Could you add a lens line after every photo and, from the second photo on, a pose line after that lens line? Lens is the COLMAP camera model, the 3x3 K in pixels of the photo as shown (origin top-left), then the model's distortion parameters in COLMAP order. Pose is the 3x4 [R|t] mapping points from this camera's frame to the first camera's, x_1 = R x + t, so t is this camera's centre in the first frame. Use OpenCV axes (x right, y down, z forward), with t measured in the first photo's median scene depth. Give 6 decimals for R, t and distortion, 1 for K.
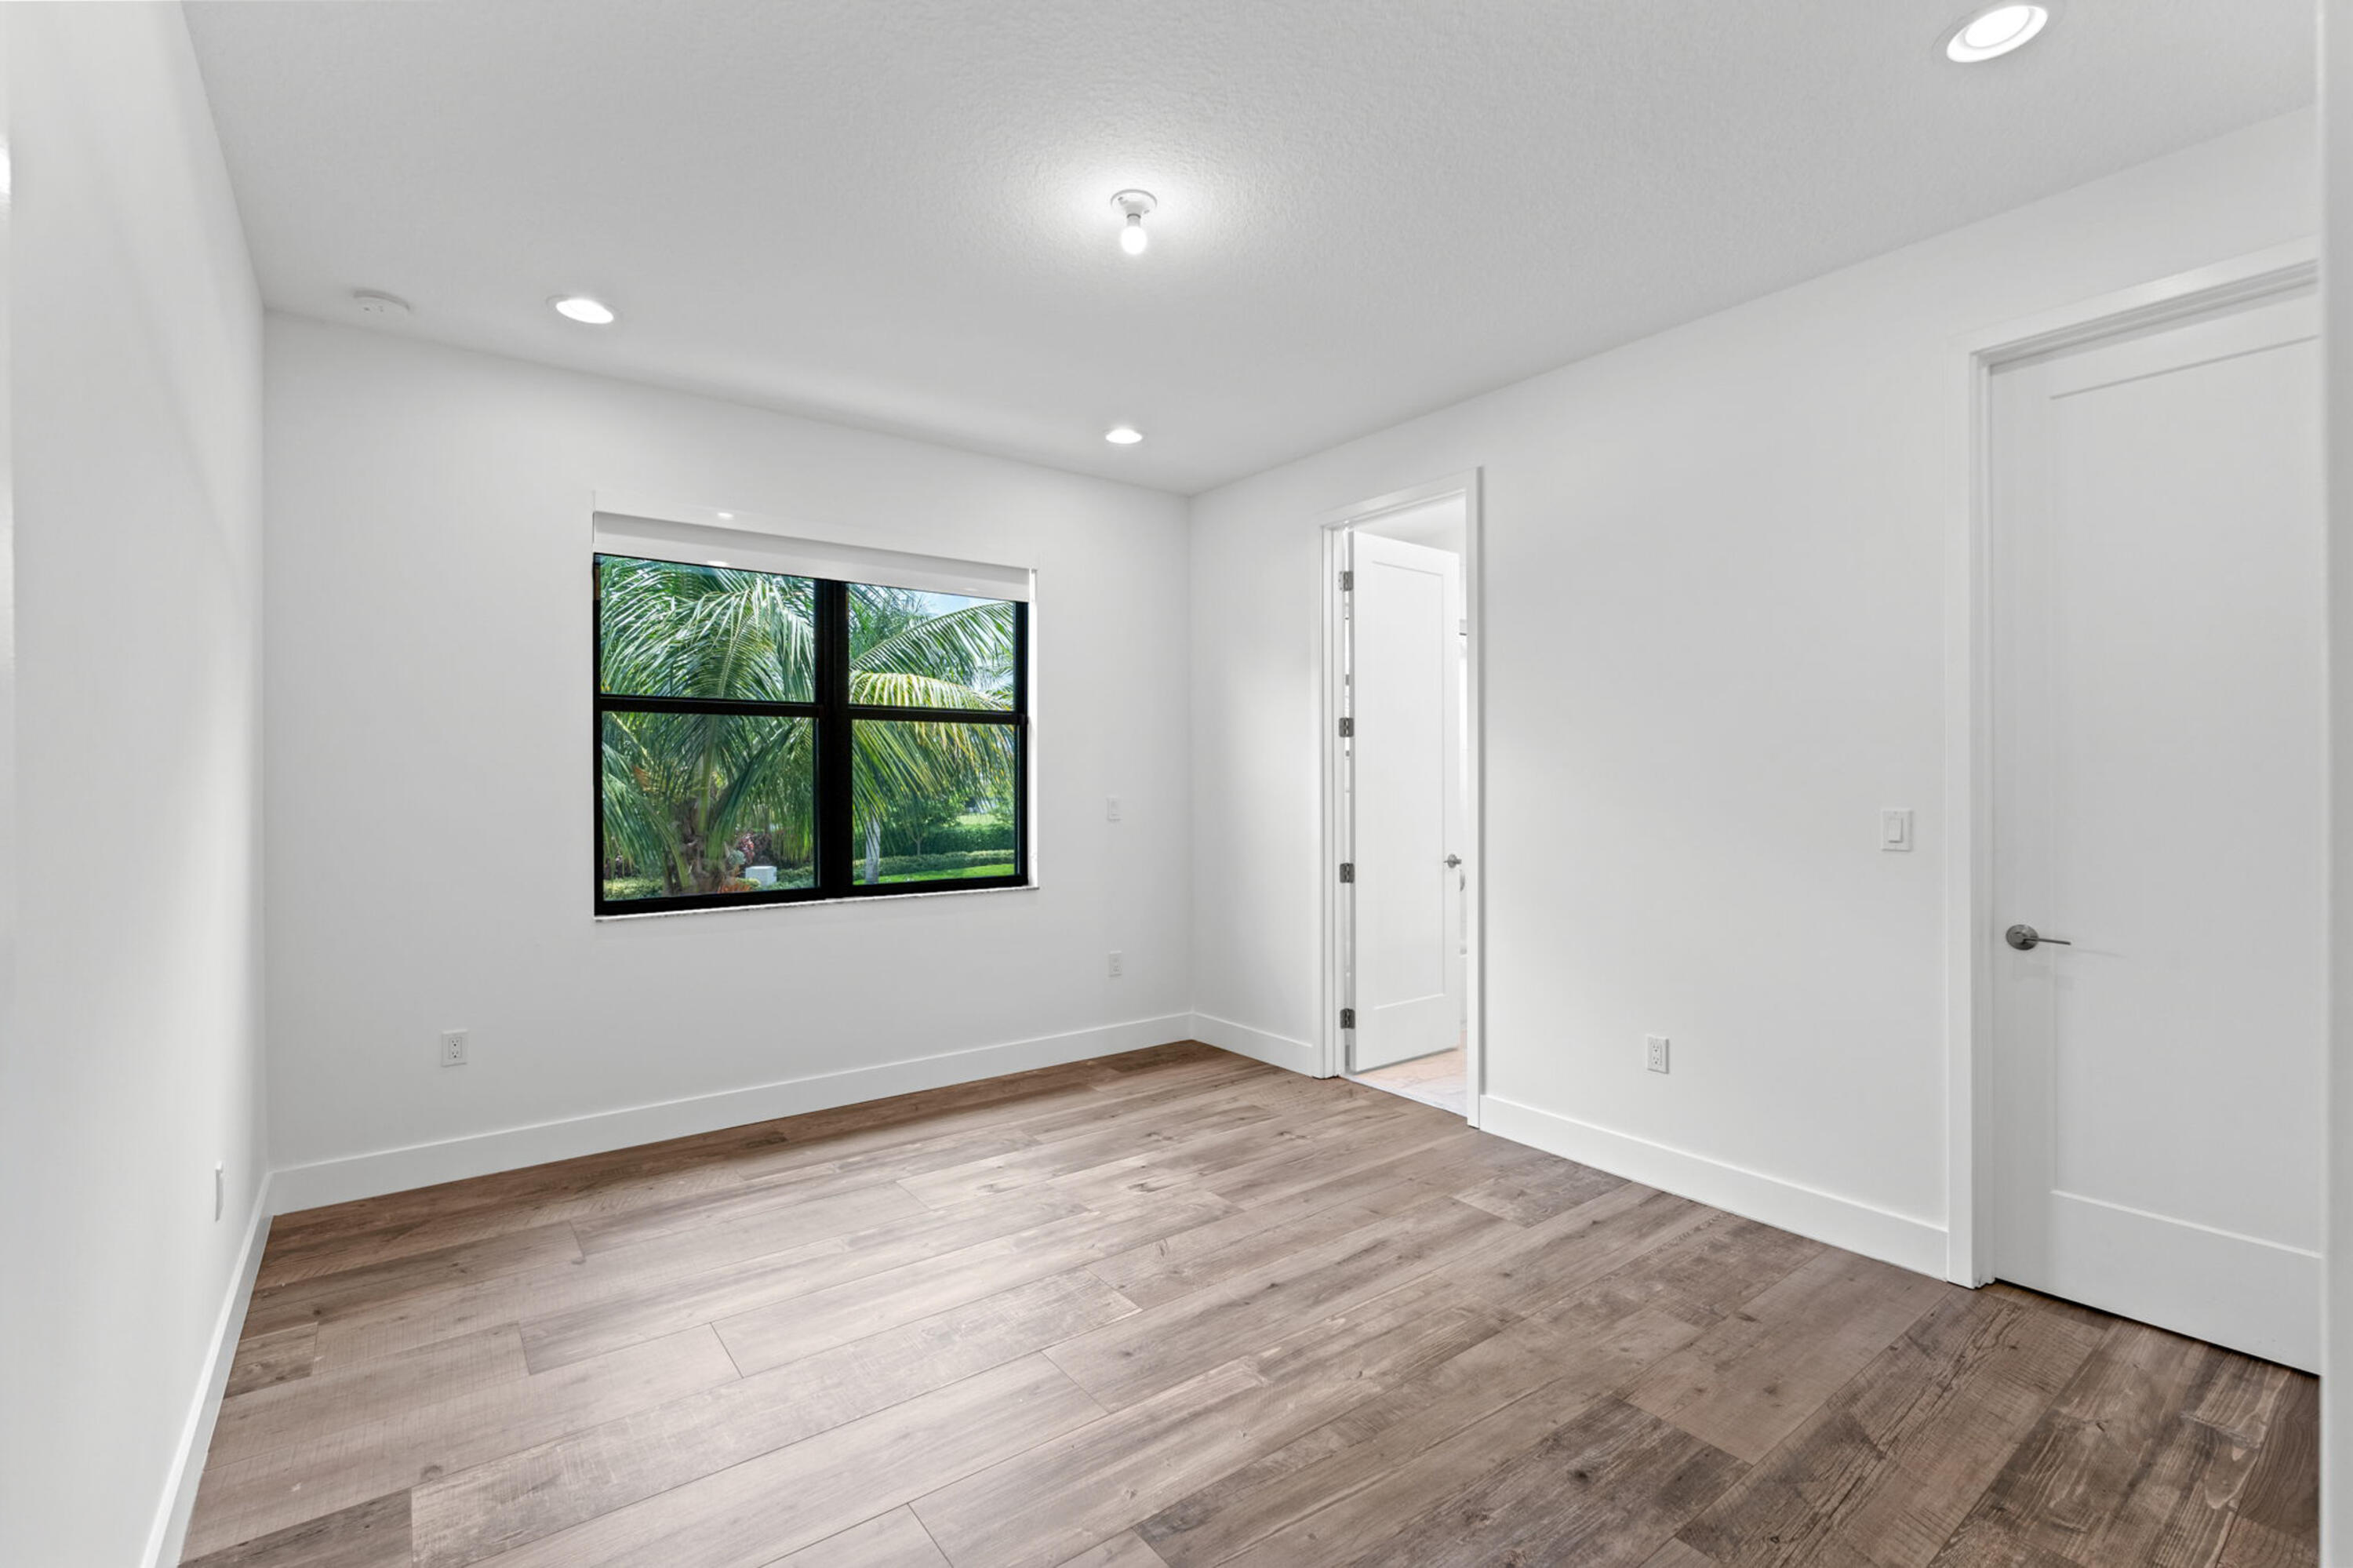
lens RADIAL K [[1079.4, 0, 1176.5], [0, 1079.4, 784.0], [0, 0, 1]] dist [-0.002728, -0.000354]
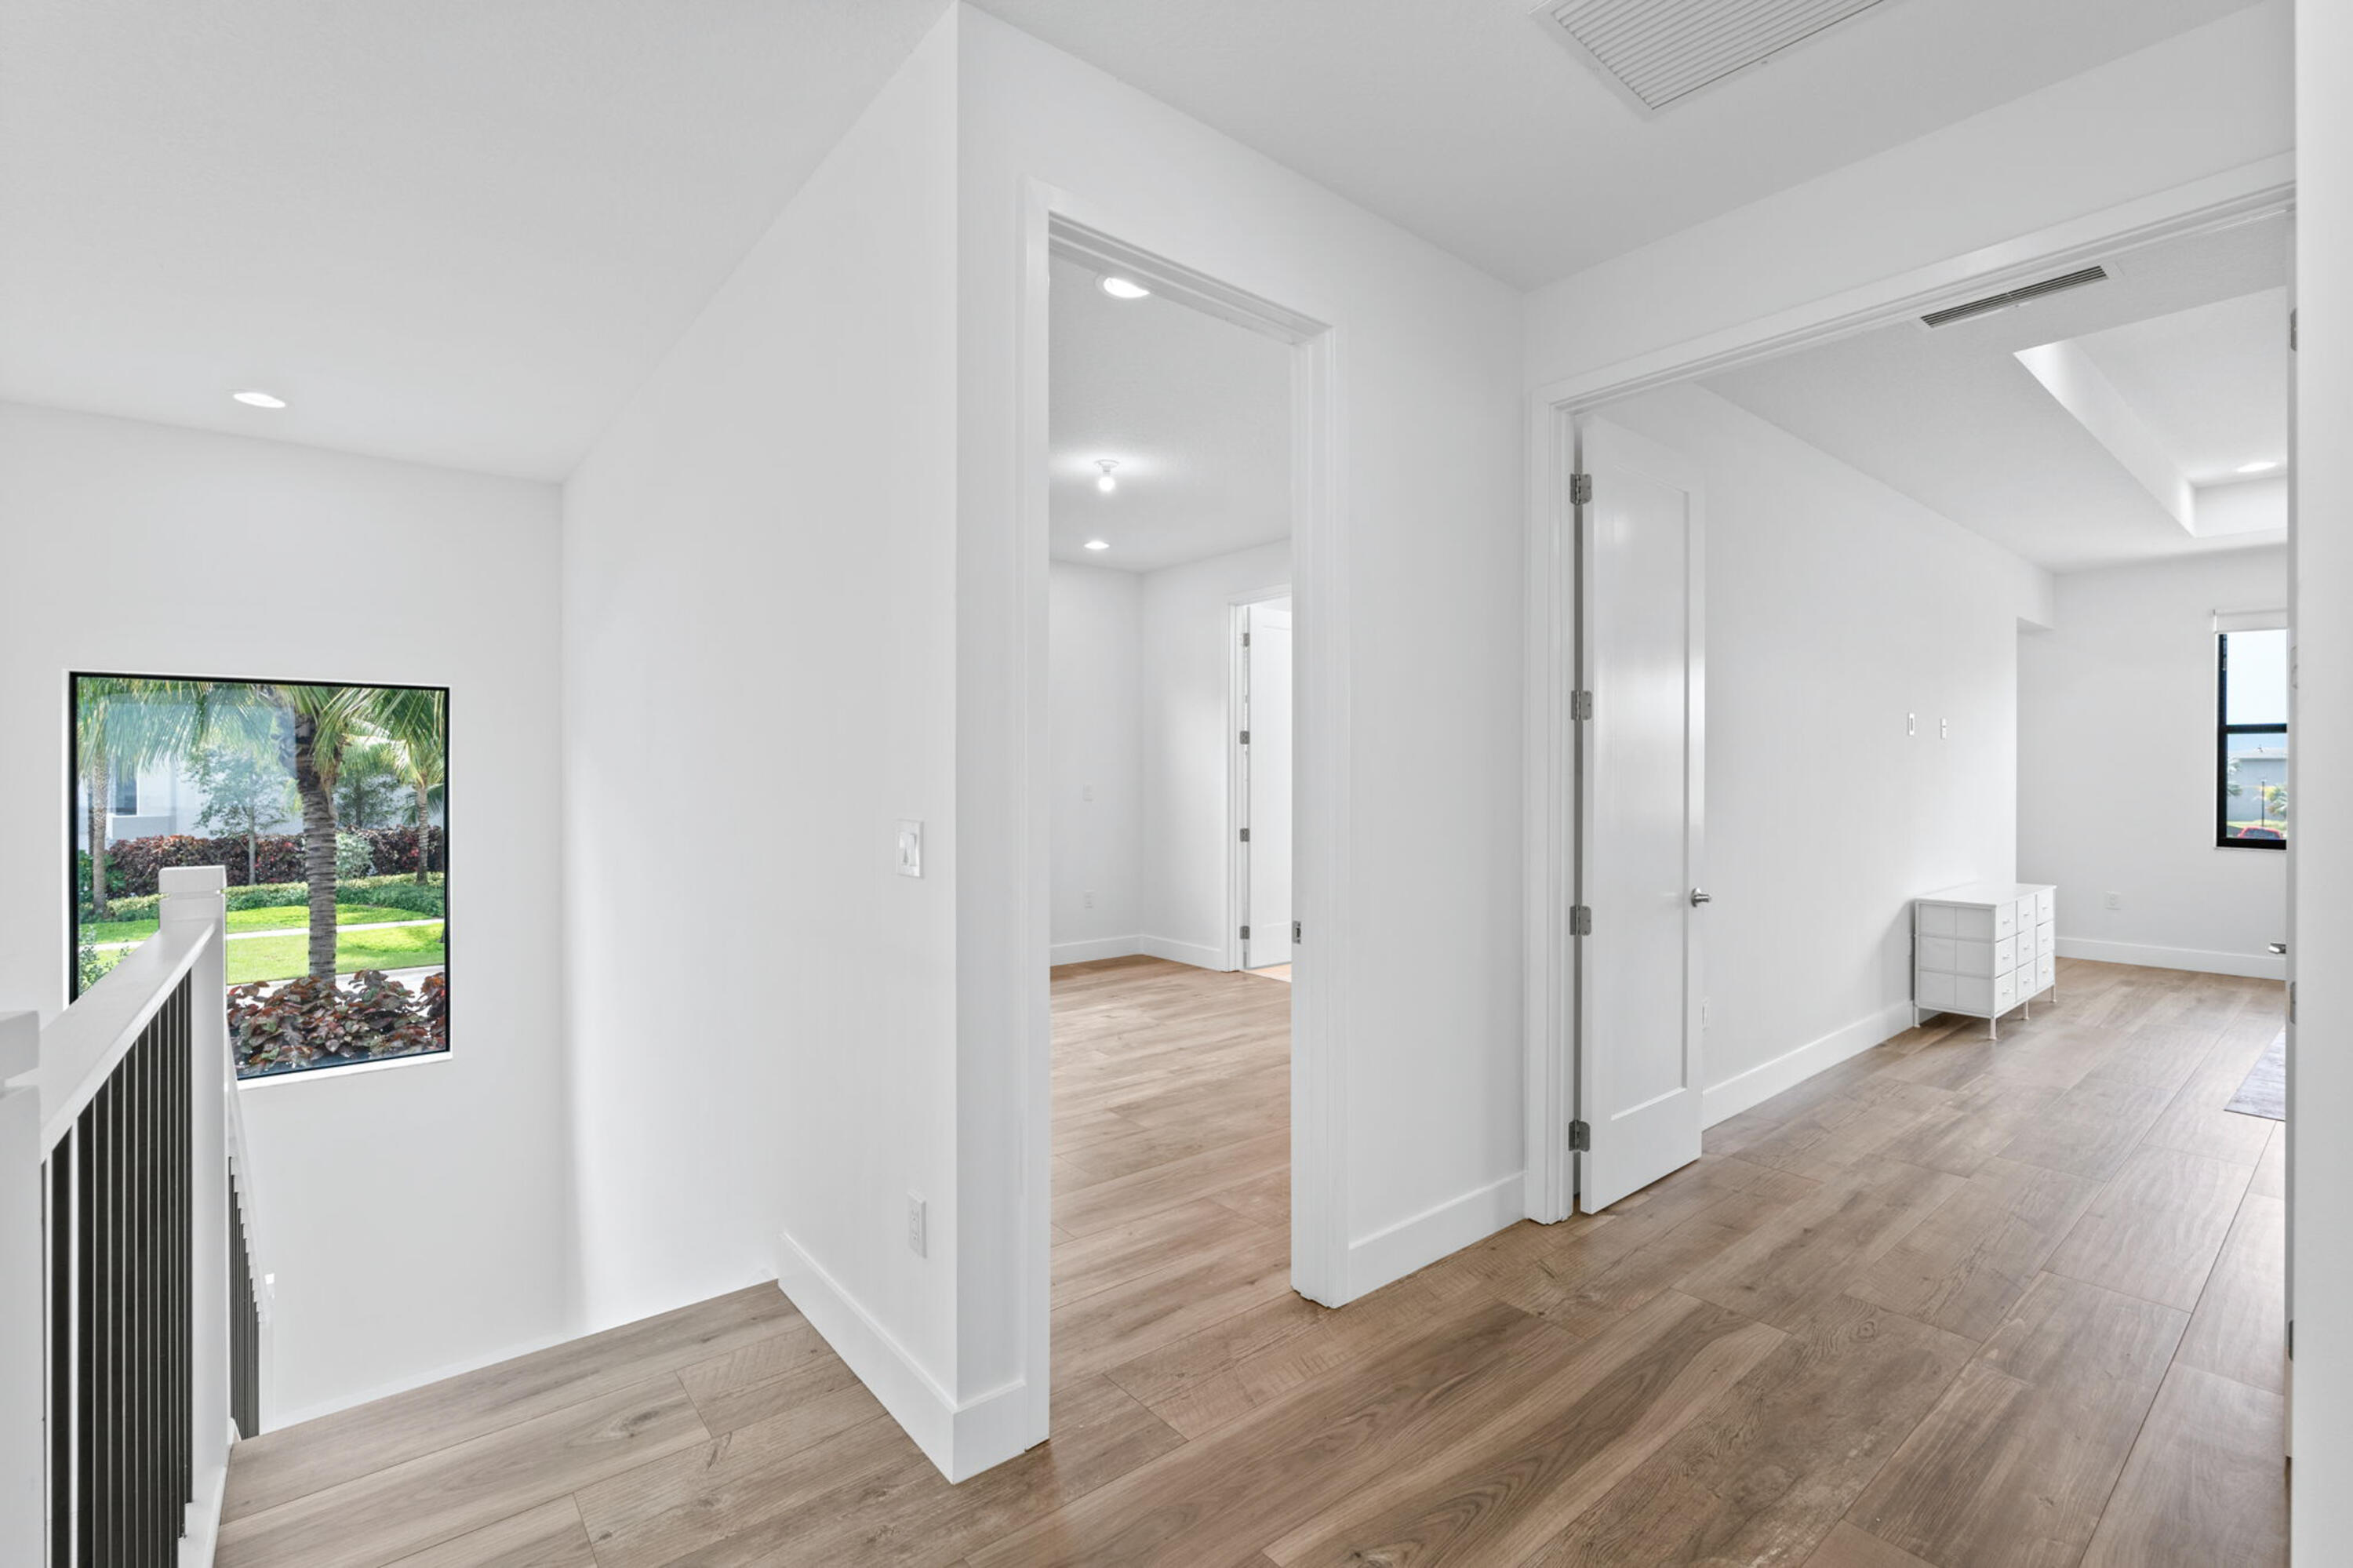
lens RADIAL K [[1079.4, 0, 1176.5], [0, 1079.4, 784.0], [0, 0, 1]] dist [-0.002728, -0.000354]
pose [[0.999324, 0.004152, 0.036541, 0.009535], [-0.004505, 0.999944, 0.009584, -0.002556], [-0.036499, -0.009742, 0.999286, -0.562967]]
